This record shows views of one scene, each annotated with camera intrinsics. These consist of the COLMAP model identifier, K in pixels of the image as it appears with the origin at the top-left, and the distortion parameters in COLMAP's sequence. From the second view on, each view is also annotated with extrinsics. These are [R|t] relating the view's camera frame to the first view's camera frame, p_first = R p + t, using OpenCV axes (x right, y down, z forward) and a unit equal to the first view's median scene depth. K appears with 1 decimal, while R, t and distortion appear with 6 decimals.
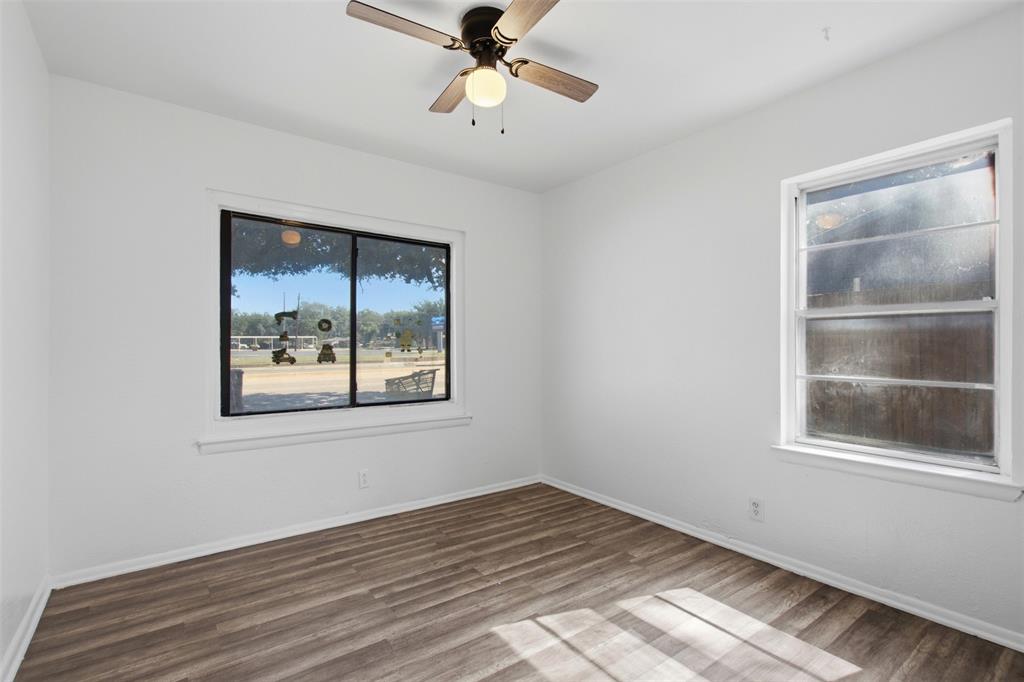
lens RADIAL K [[477.3, 0, 512.0], [0, 477.3, 341.0], [0, 0, 1]] dist [0.027857, 0.000104]
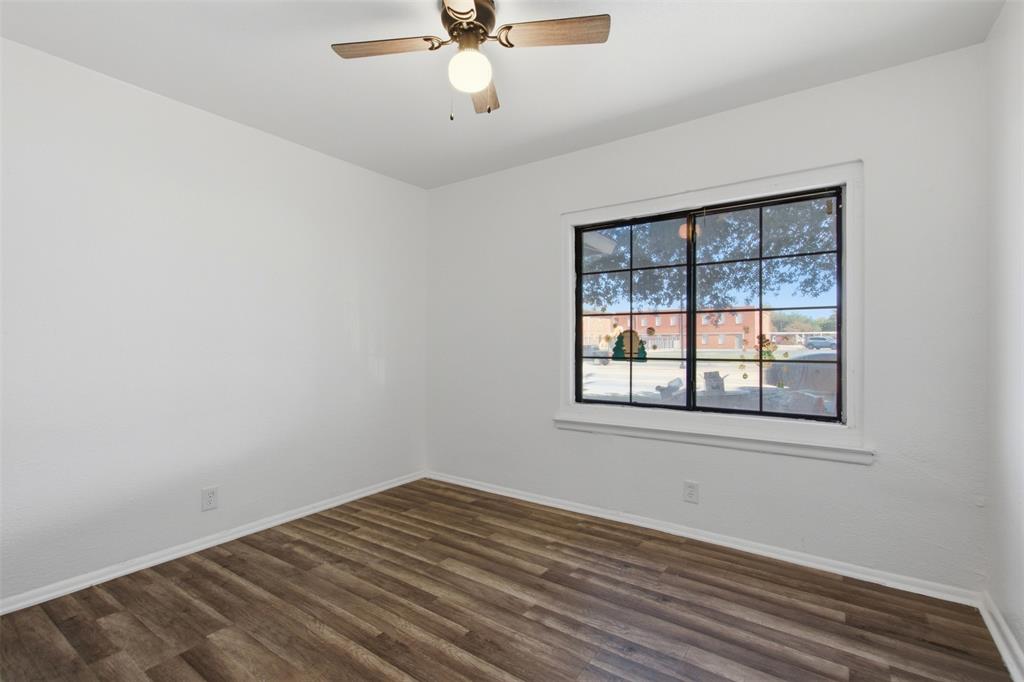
lens RADIAL K [[477.3, 0, 512.0], [0, 477.3, 341.0], [0, 0, 1]] dist [0.027857, 0.000104]
pose [[0.313675, -0.005124, -0.949516, 0.462758], [0.025281, 0.999676, 0.002957, -0.008916], [0.949194, -0.024932, 0.313703, 0.408397]]
